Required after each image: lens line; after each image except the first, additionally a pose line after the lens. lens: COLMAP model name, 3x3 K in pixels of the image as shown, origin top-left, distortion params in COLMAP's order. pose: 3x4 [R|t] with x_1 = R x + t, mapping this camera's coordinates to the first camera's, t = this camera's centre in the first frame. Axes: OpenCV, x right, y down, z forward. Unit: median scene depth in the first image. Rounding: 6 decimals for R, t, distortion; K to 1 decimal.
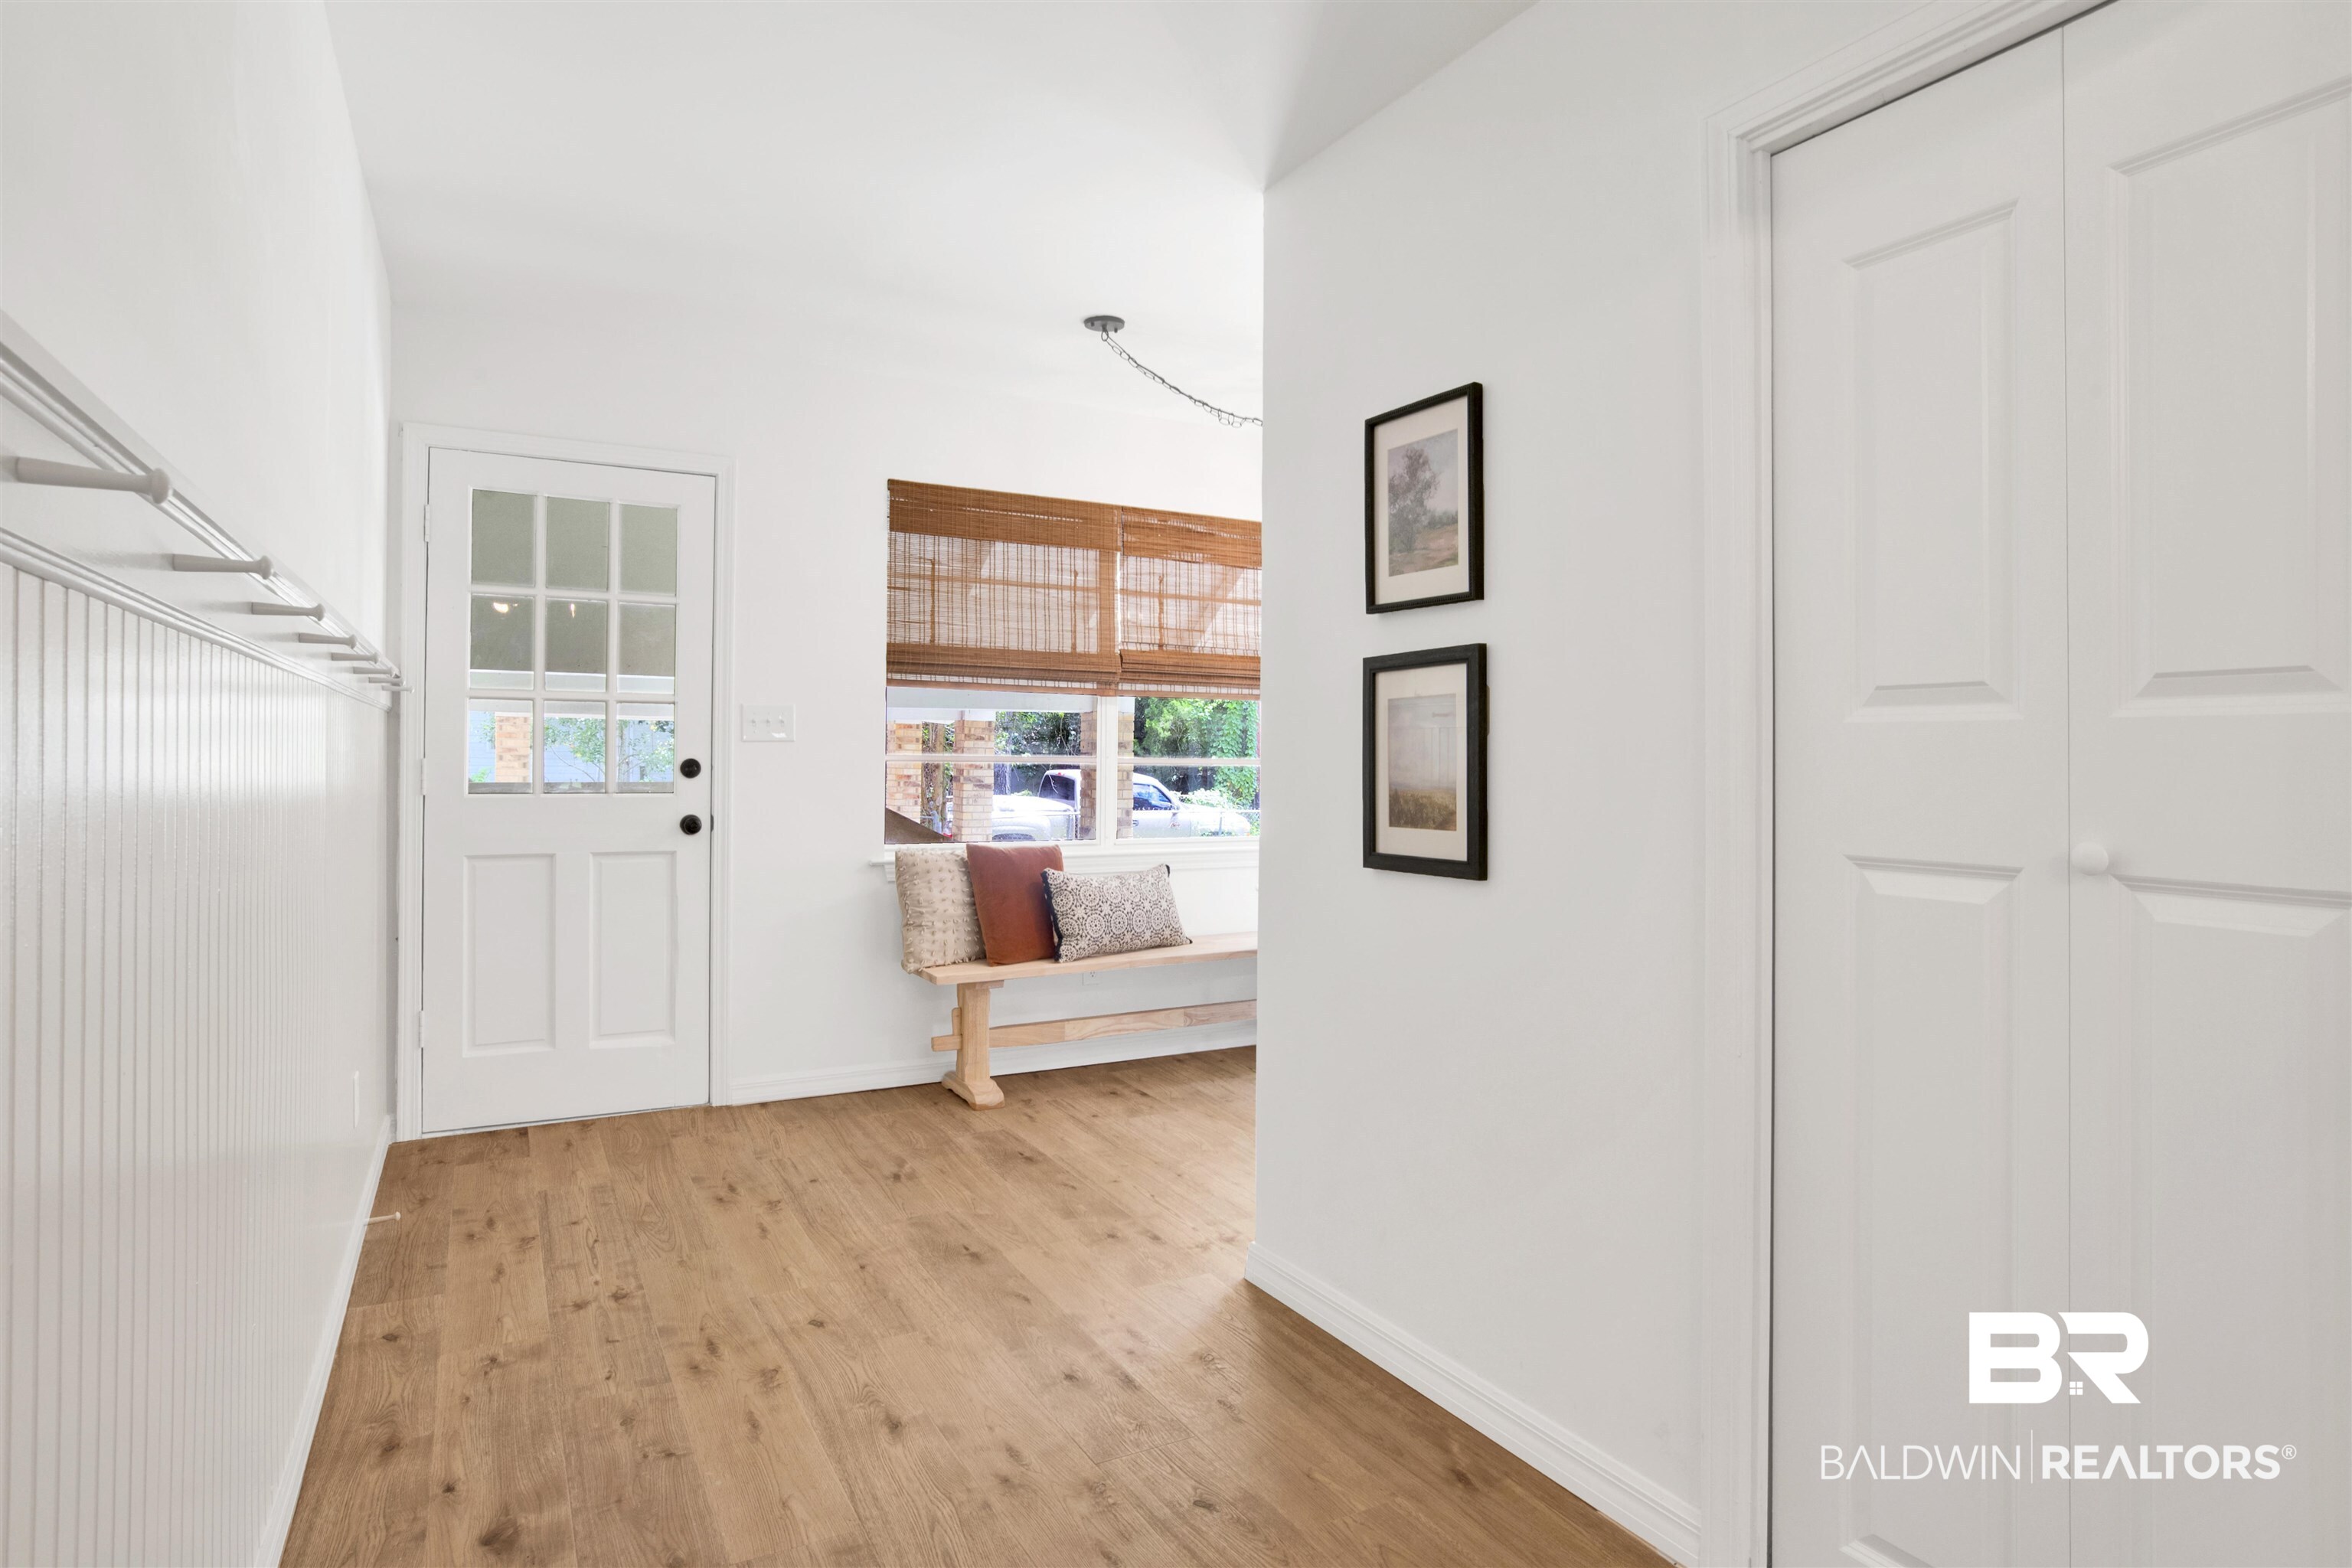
lens RADIAL K [[1233.6, 0, 1170.0], [0, 1233.6, 773.0], [0, 0, 1]] dist [-0.051869, 0.009426]
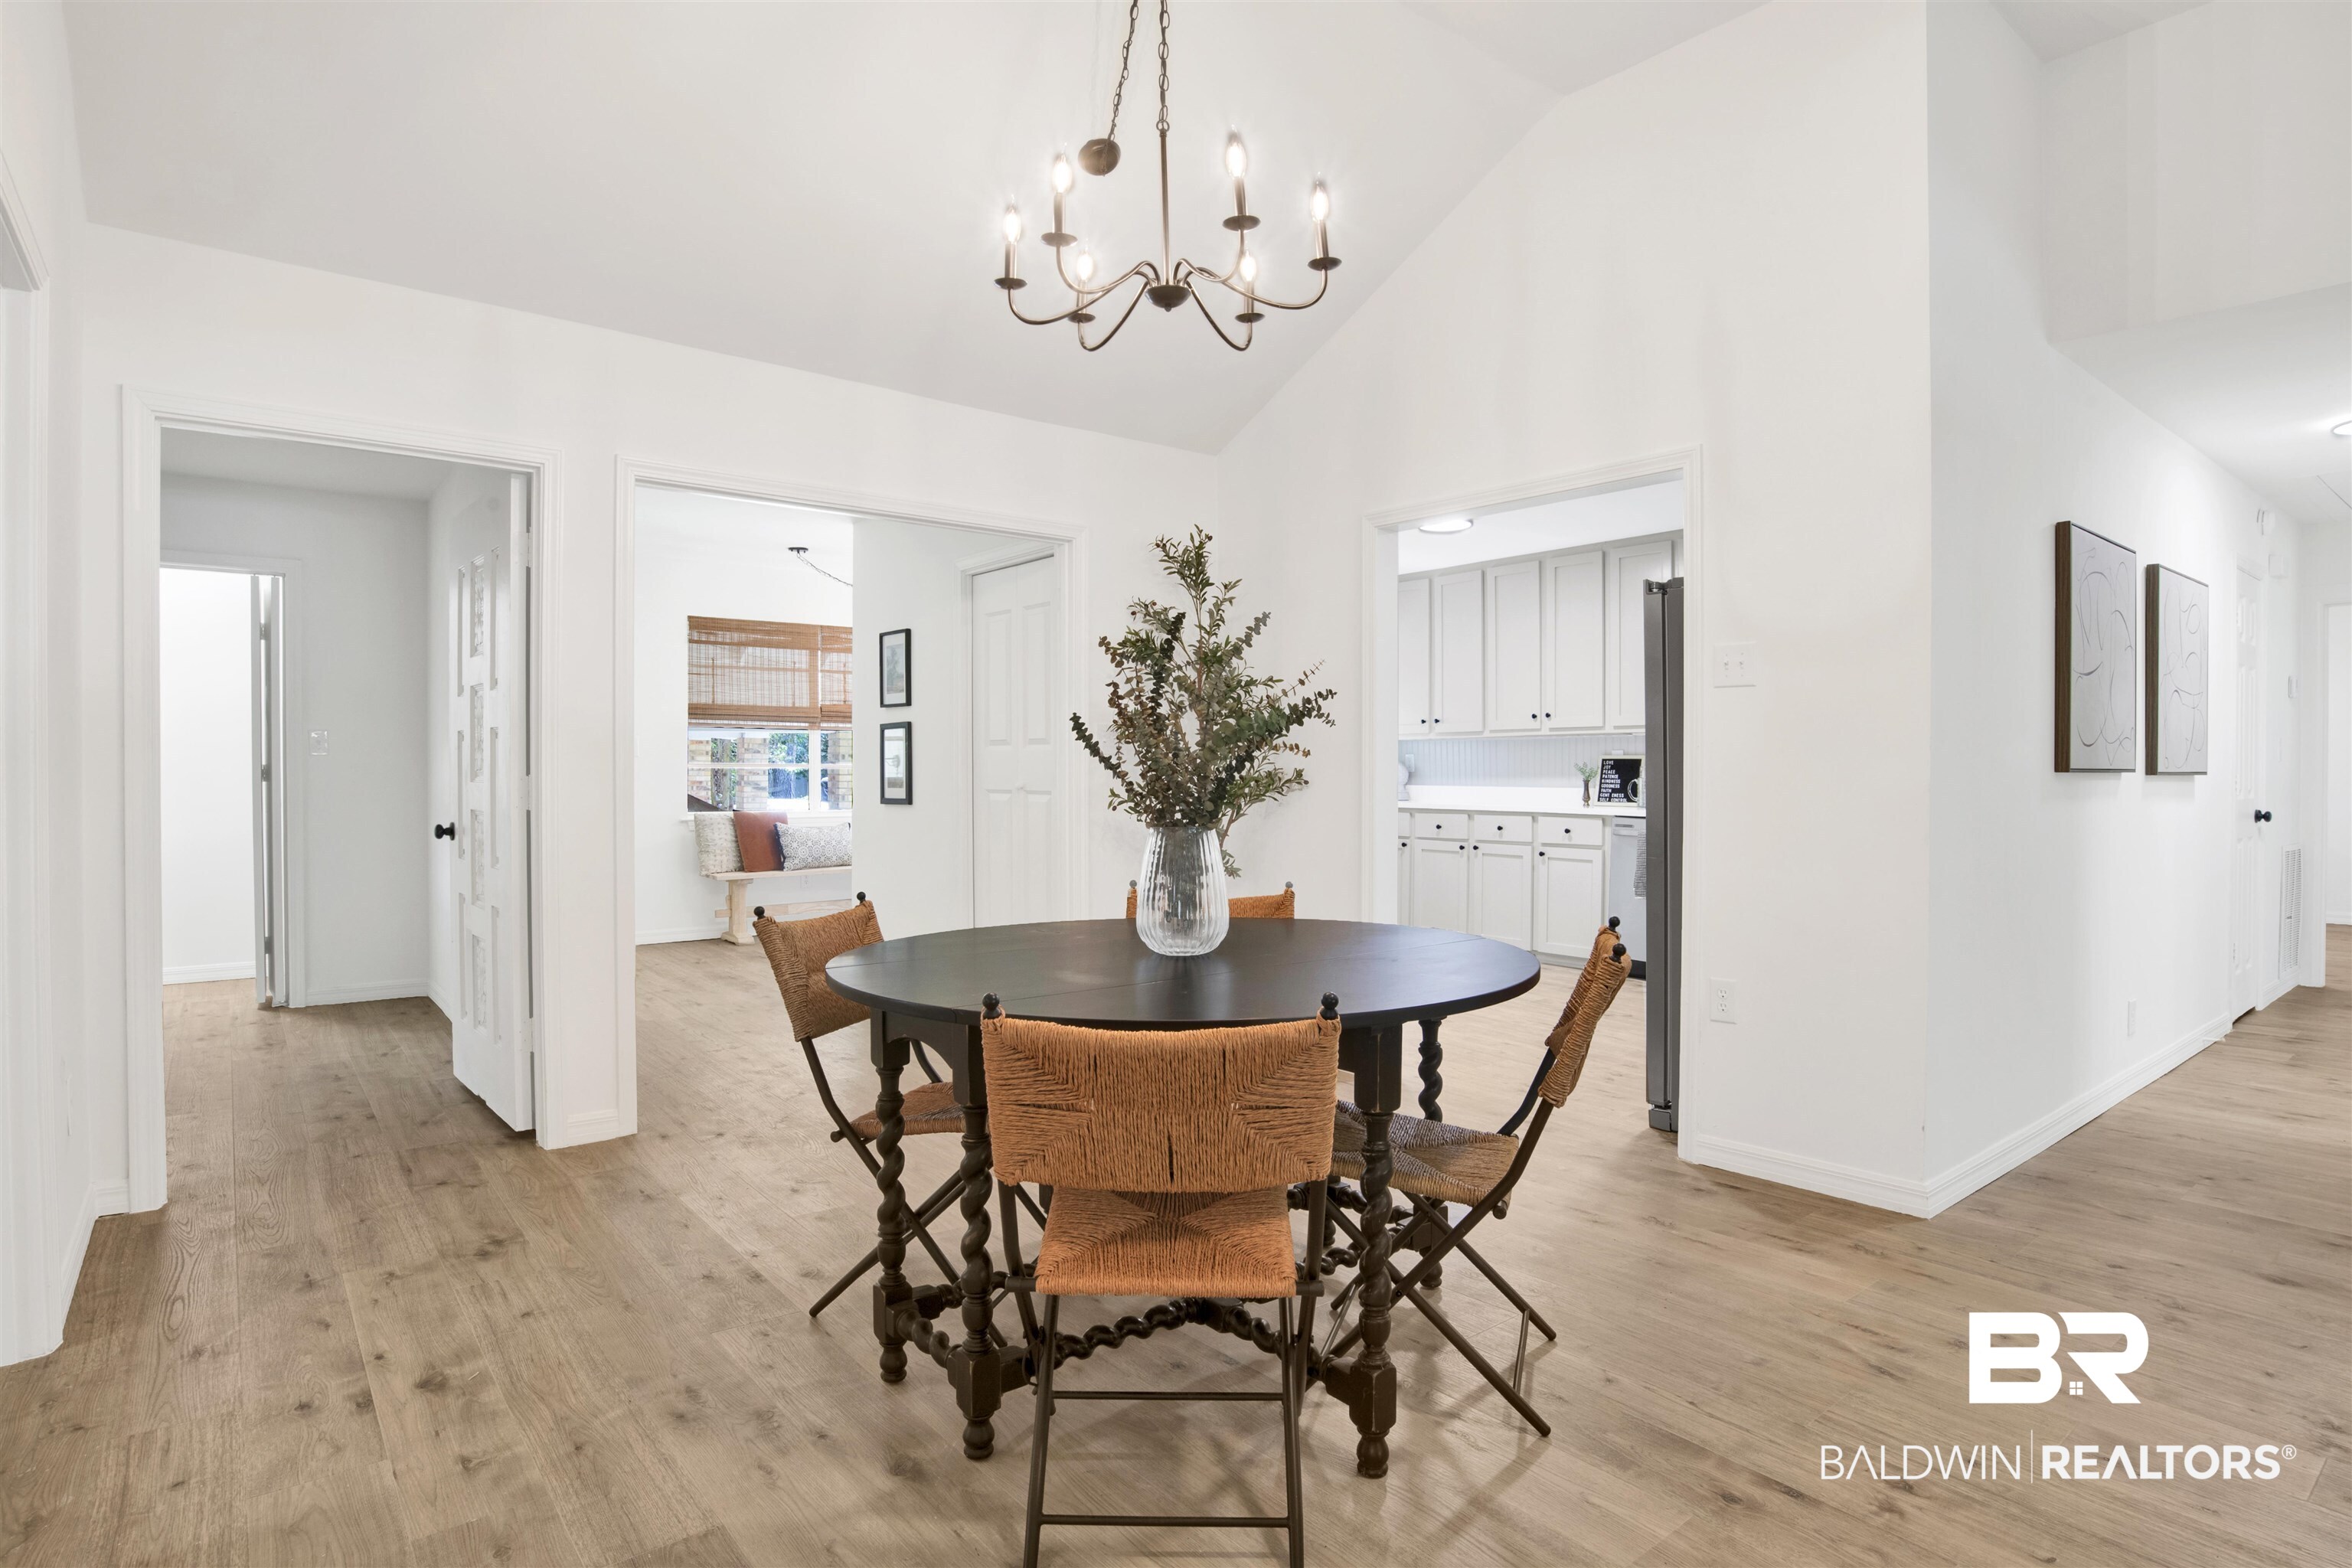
lens RADIAL K [[1233.6, 0, 1160.8], [0, 1233.6, 779.9], [0, 0, 1]] dist [-0.051869, 0.009426]
pose [[0.988721, -0.010826, 0.149377, 0.212488], [0.010887, 0.999941, 0.000412, 0.018327], [-0.149373, 0.001219, 0.988780, -1.002372]]
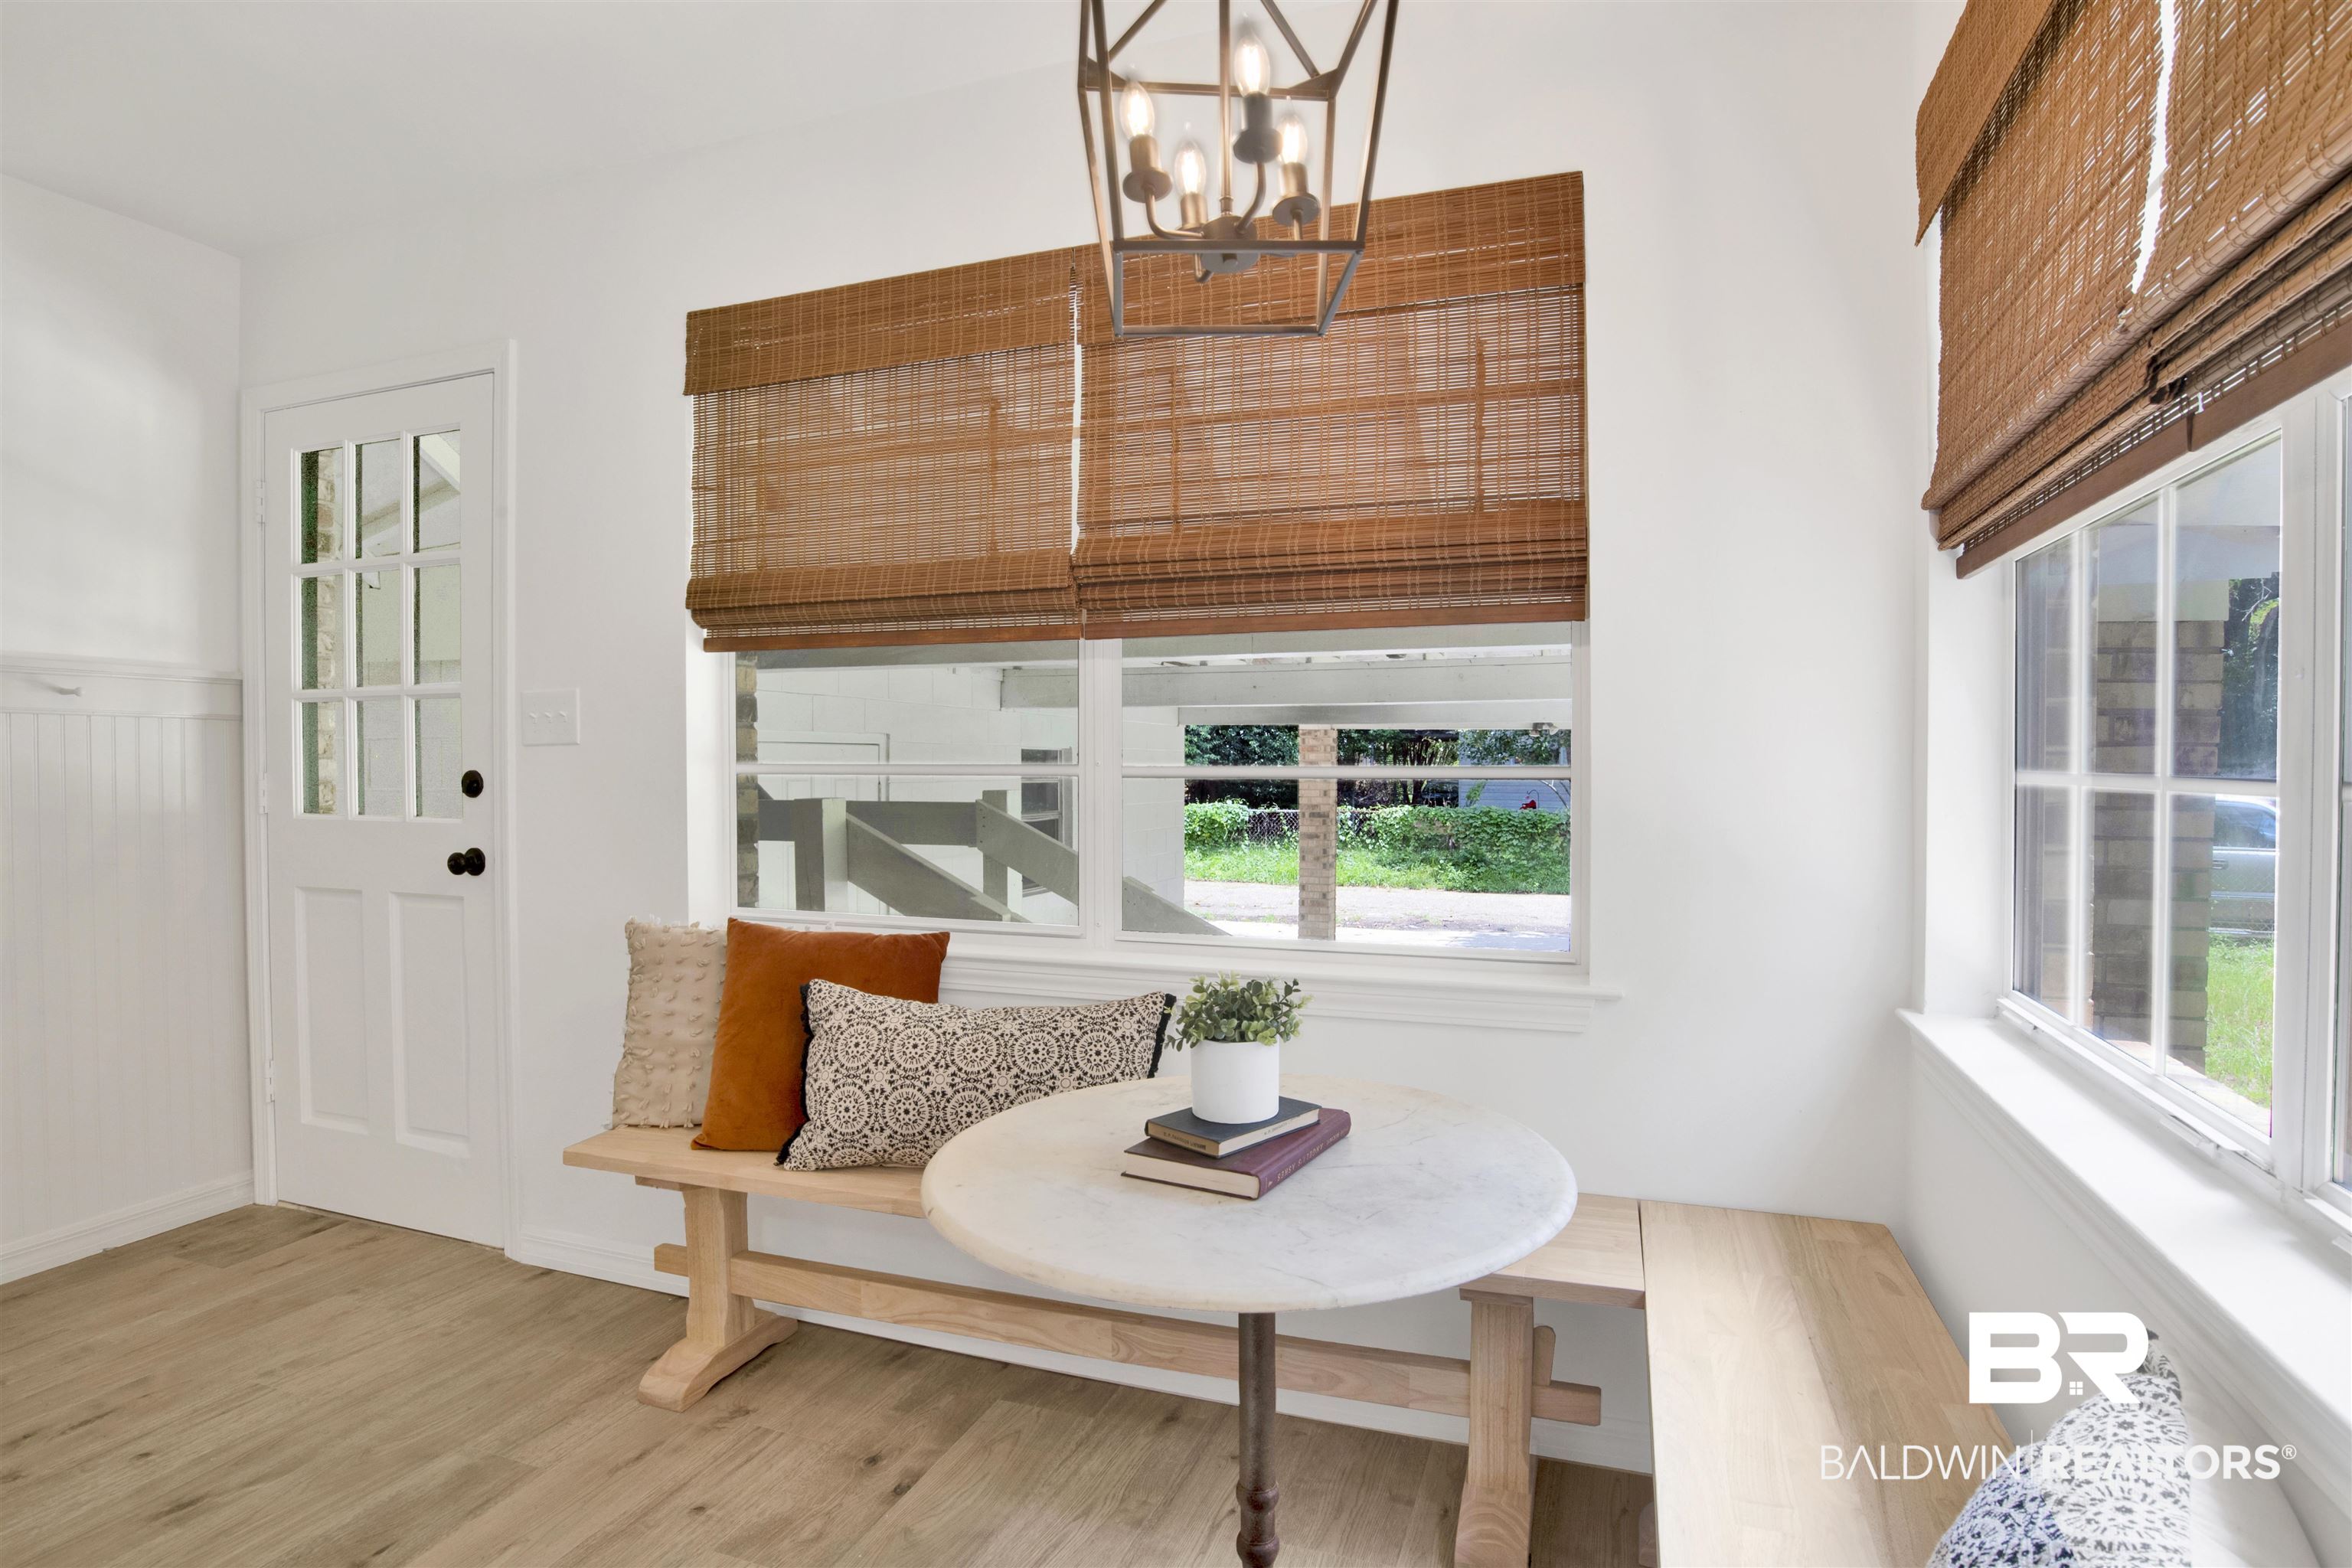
lens RADIAL K [[1233.6, 0, 1151.4], [0, 1233.6, 786.8], [0, 0, 1]] dist [-0.051869, 0.009426]
pose [[0.662608, 0.007837, -0.748925, 0.409600], [-0.000463, 0.999949, 0.010053, -0.009181], [0.748966, -0.006315, 0.662578, 0.824198]]
